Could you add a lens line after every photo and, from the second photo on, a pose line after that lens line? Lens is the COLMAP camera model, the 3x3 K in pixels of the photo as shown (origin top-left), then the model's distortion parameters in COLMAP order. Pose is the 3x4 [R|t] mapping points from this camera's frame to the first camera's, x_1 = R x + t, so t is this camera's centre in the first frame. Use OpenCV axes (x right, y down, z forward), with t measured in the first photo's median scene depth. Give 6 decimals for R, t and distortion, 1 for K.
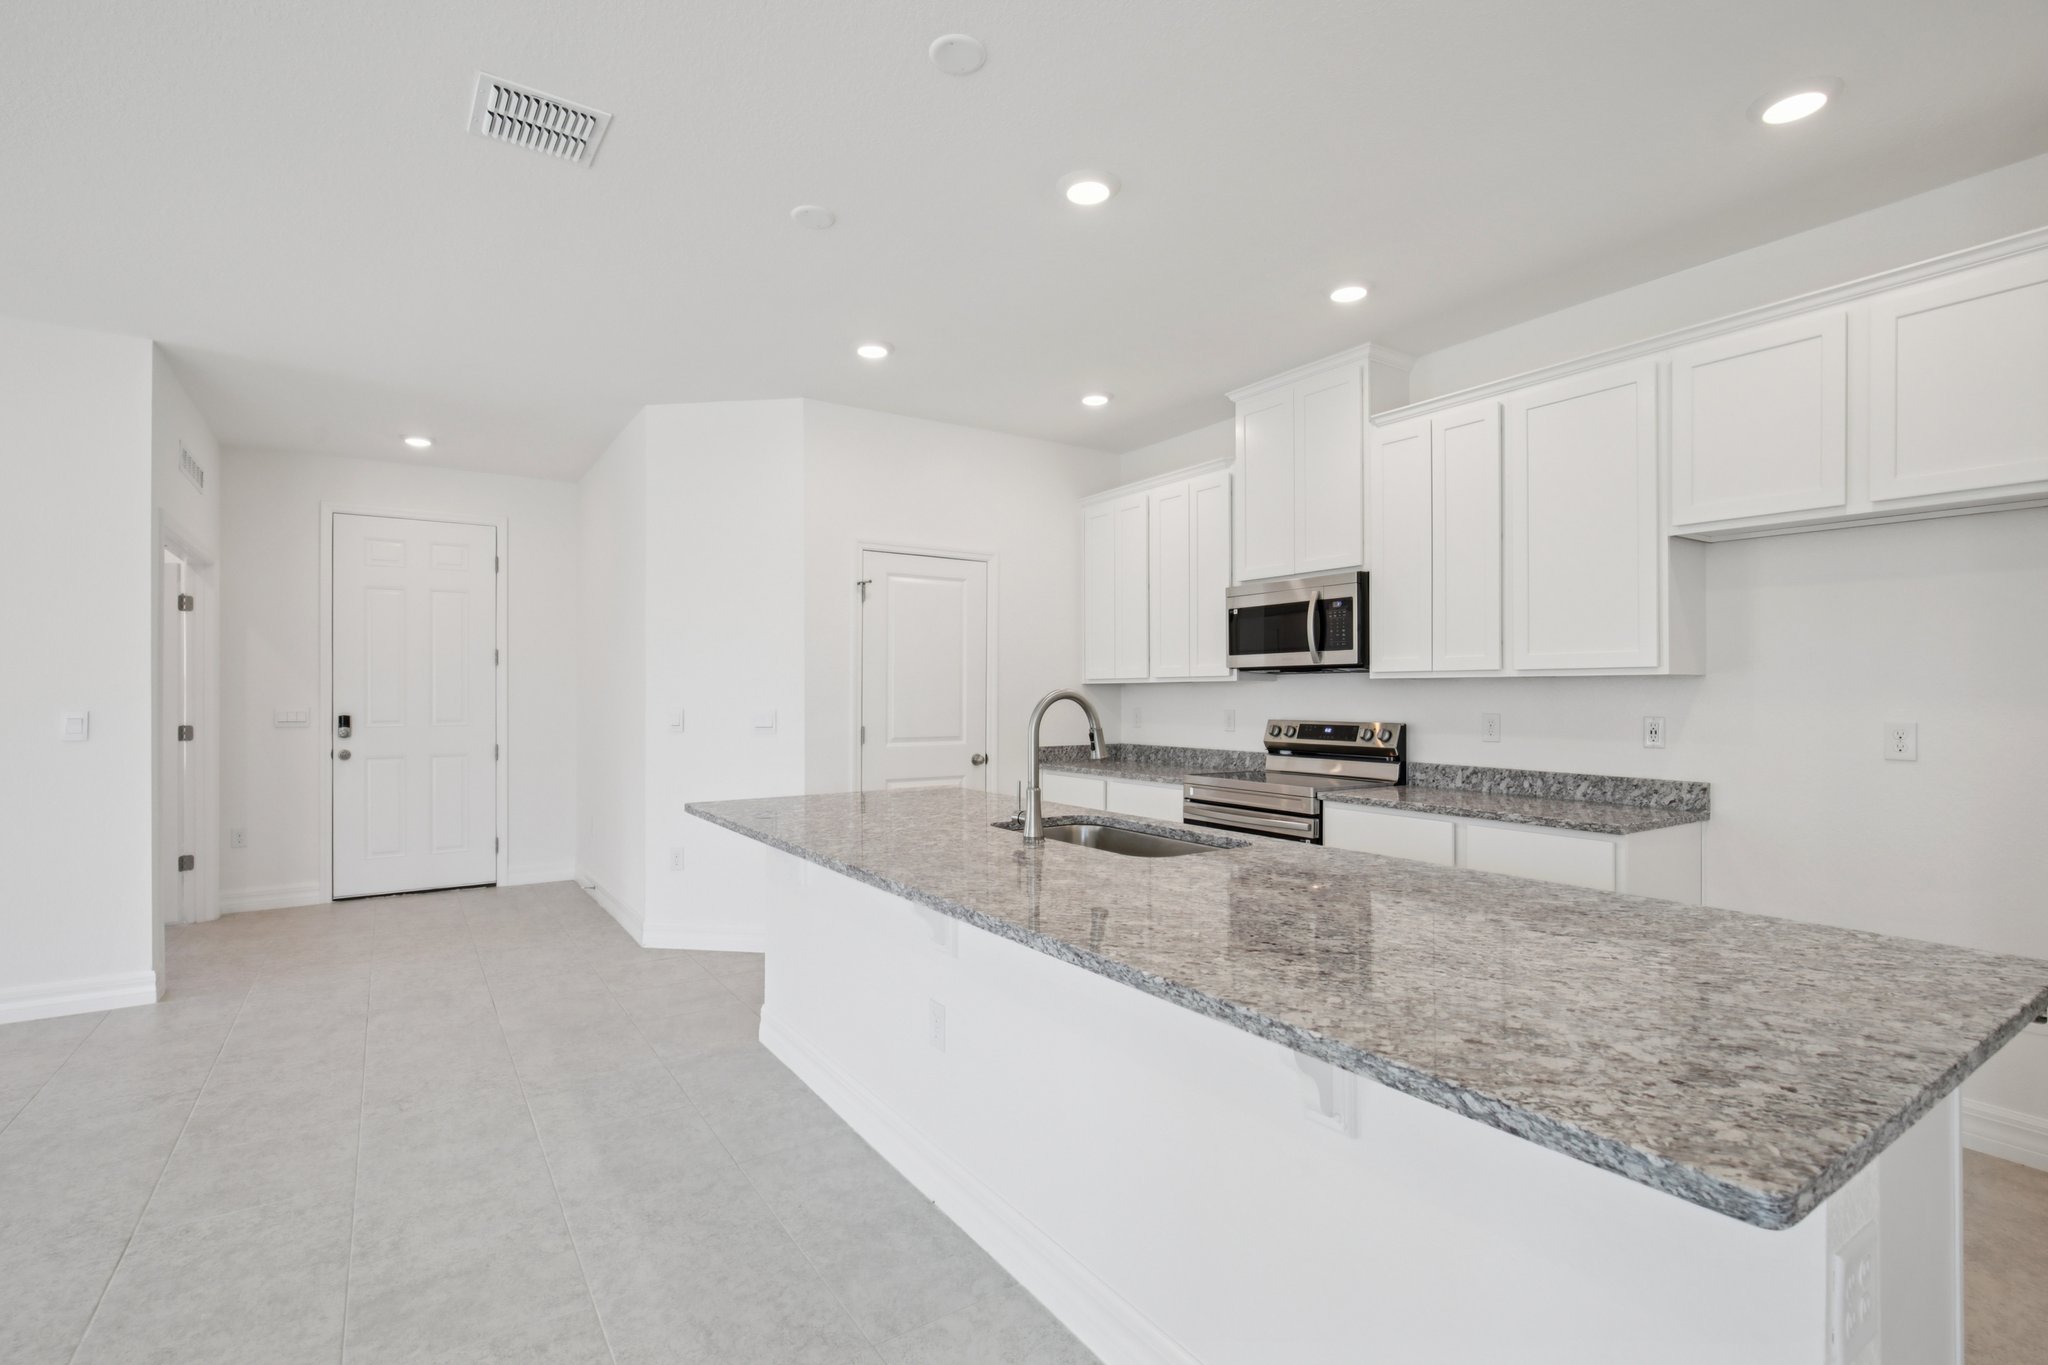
lens RADIAL K [[943.2, 0, 1007.7], [0, 943.2, 681.6], [0, 0, 1]] dist [-0.008019, -0.000504]
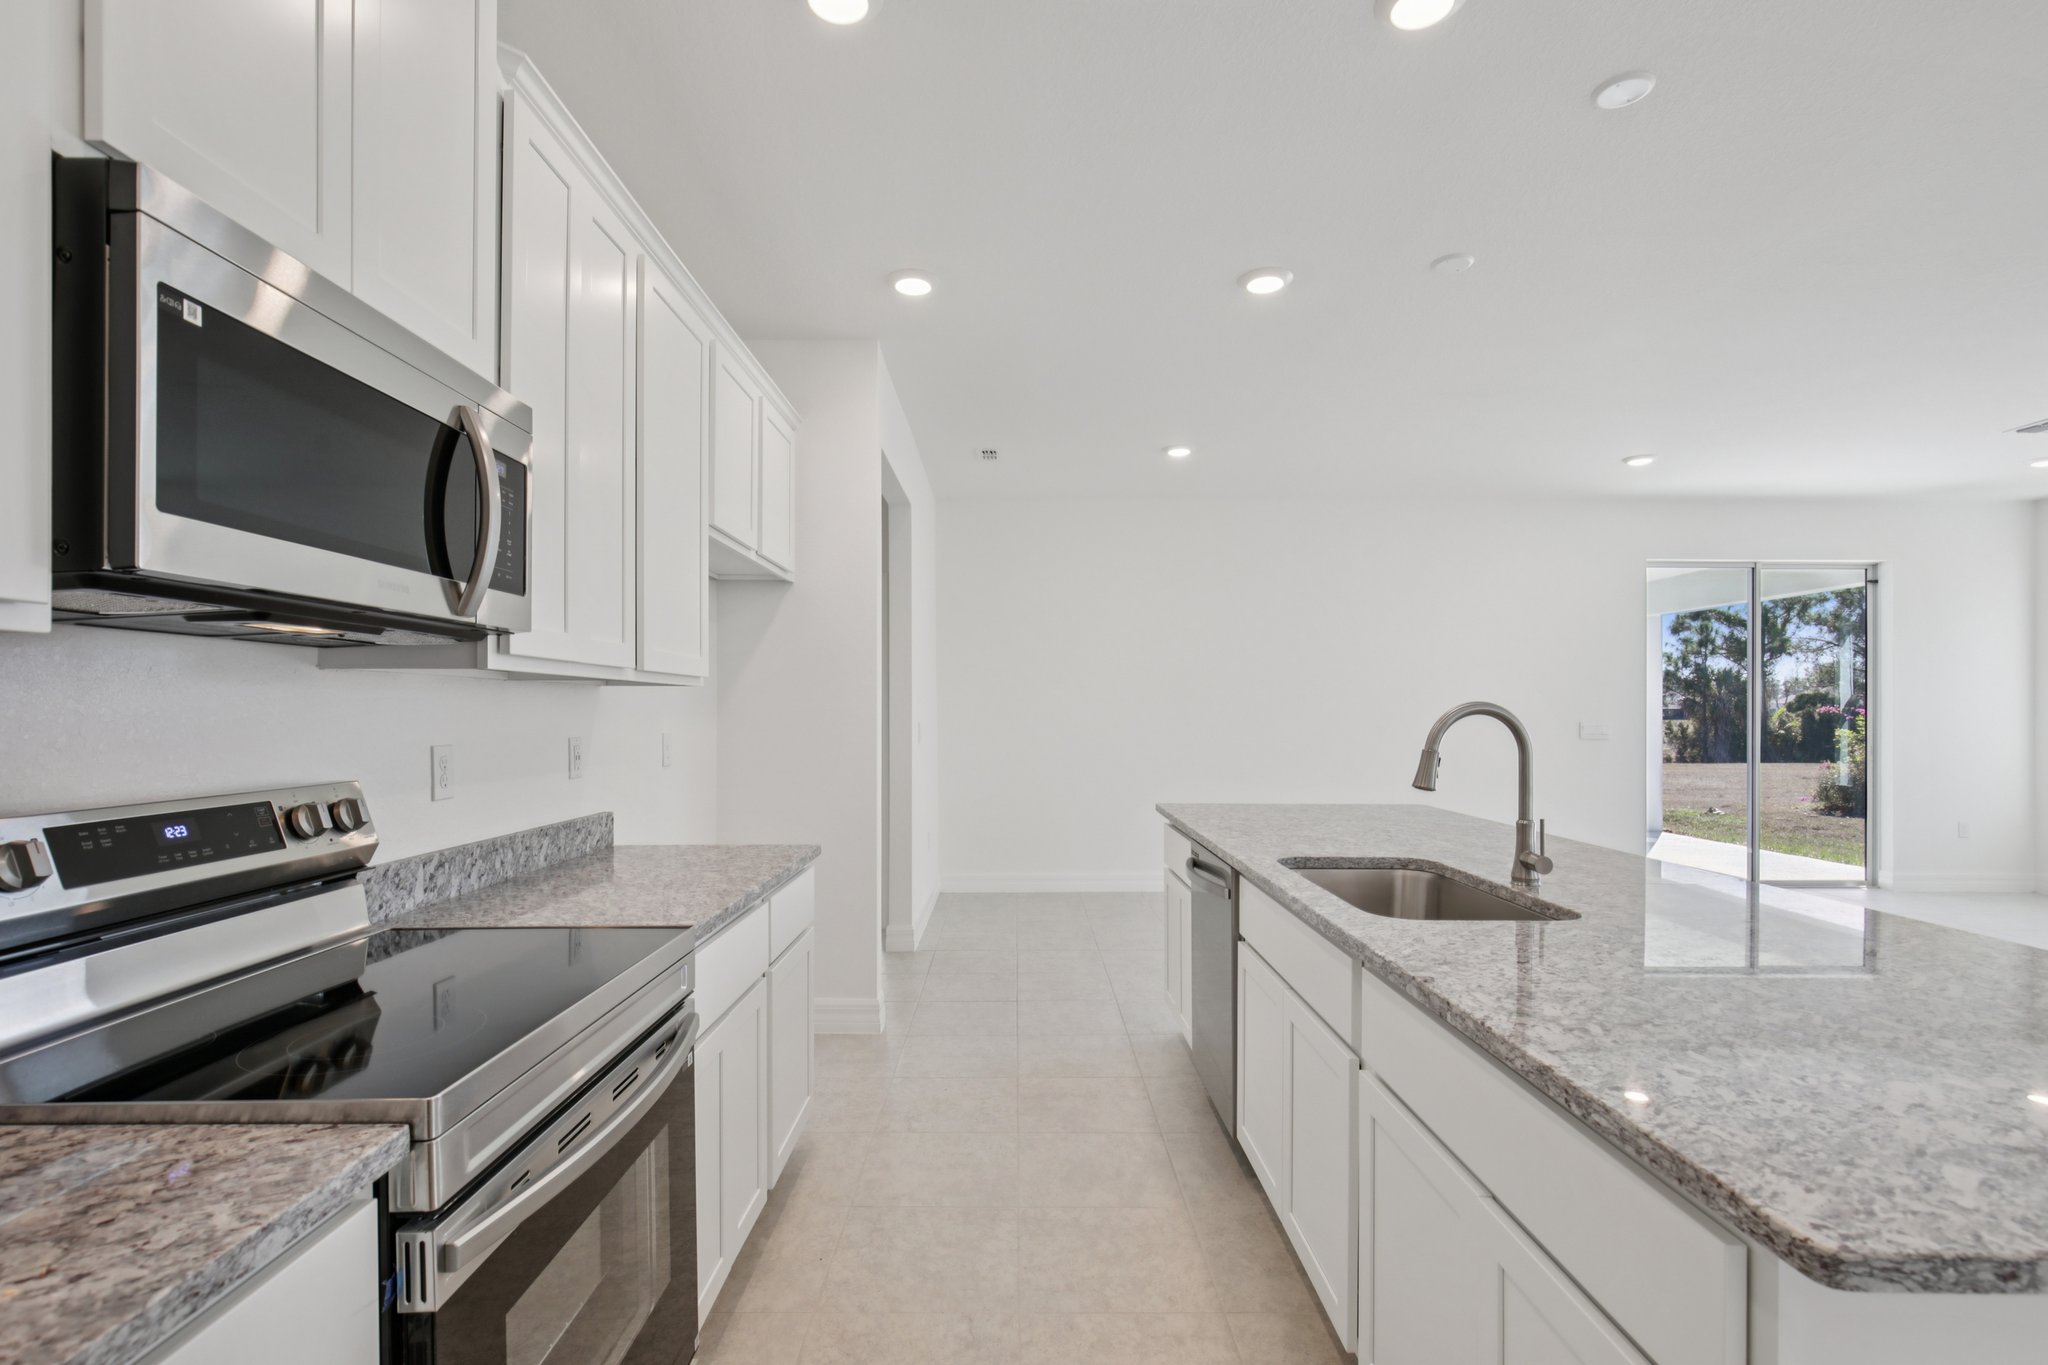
lens RADIAL K [[943.2, 0, 1022.8], [0, 943.2, 696.2], [0, 0, 1]] dist [-0.008019, -0.000504]
pose [[-0.842409, 0.005868, 0.538806, -0.028990], [-0.007784, 0.999704, -0.023058, 0.016583], [-0.538782, -0.023618, -0.842114, 1.215437]]
